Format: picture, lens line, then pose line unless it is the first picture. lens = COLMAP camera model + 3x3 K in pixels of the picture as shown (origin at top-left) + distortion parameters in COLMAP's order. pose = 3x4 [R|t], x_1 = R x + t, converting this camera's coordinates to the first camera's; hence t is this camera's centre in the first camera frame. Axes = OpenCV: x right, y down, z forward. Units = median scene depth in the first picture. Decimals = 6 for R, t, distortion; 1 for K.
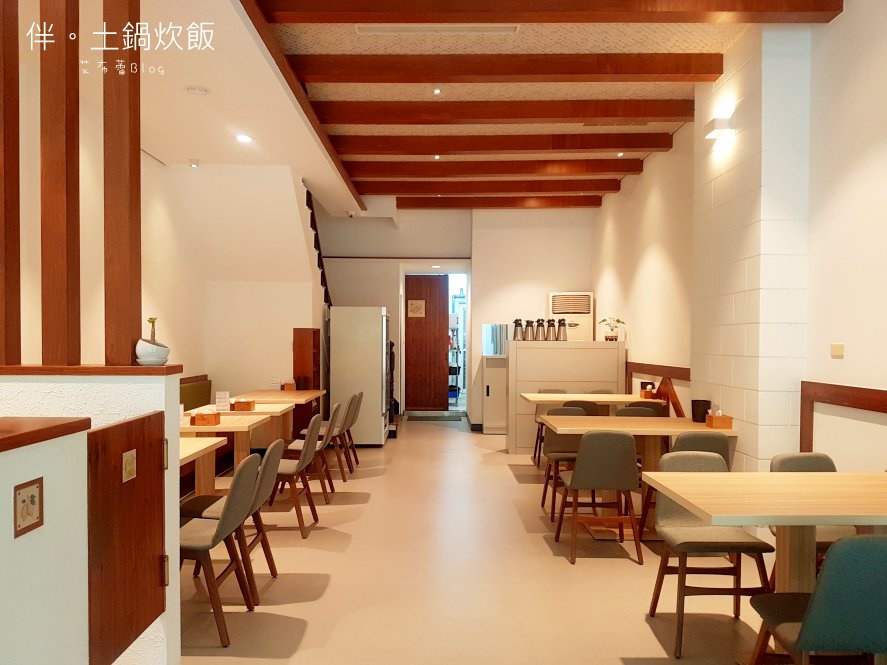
lens RADIAL K [[655.9, 0, 423.1], [0, 655.9, 353.7], [0, 0, 1]] dist [0.218382, -0.442537]
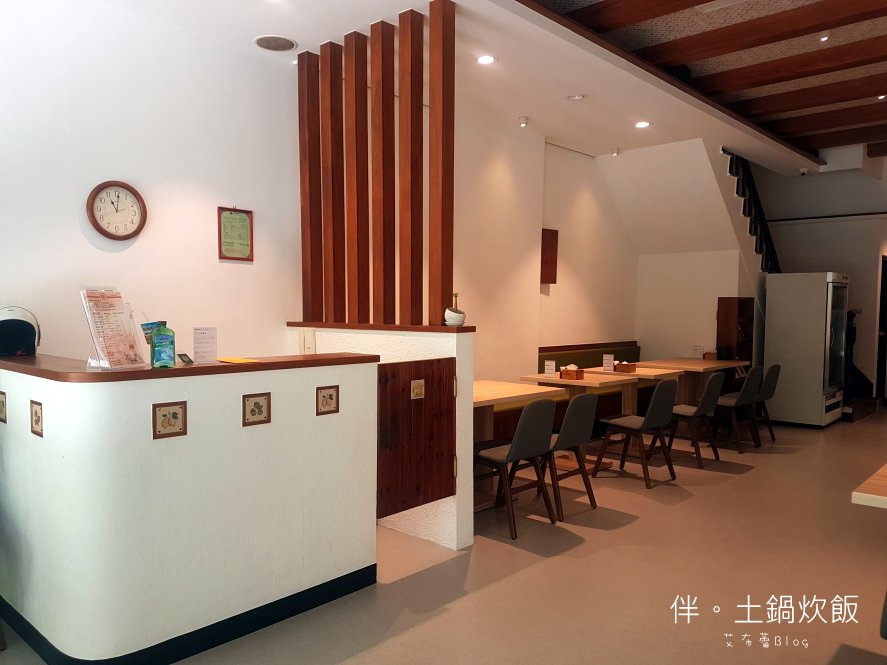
lens RADIAL K [[683.3, 0, 454.1], [0, 683.3, 343.9], [0, 0, 1]] dist [0.011431, -0.002450]
pose [[0.745994, 0.037632, -0.664889, 0.333568], [-0.017834, 0.999173, 0.036543, 0.001316], [0.665714, -0.015403, 0.746048, -0.056090]]
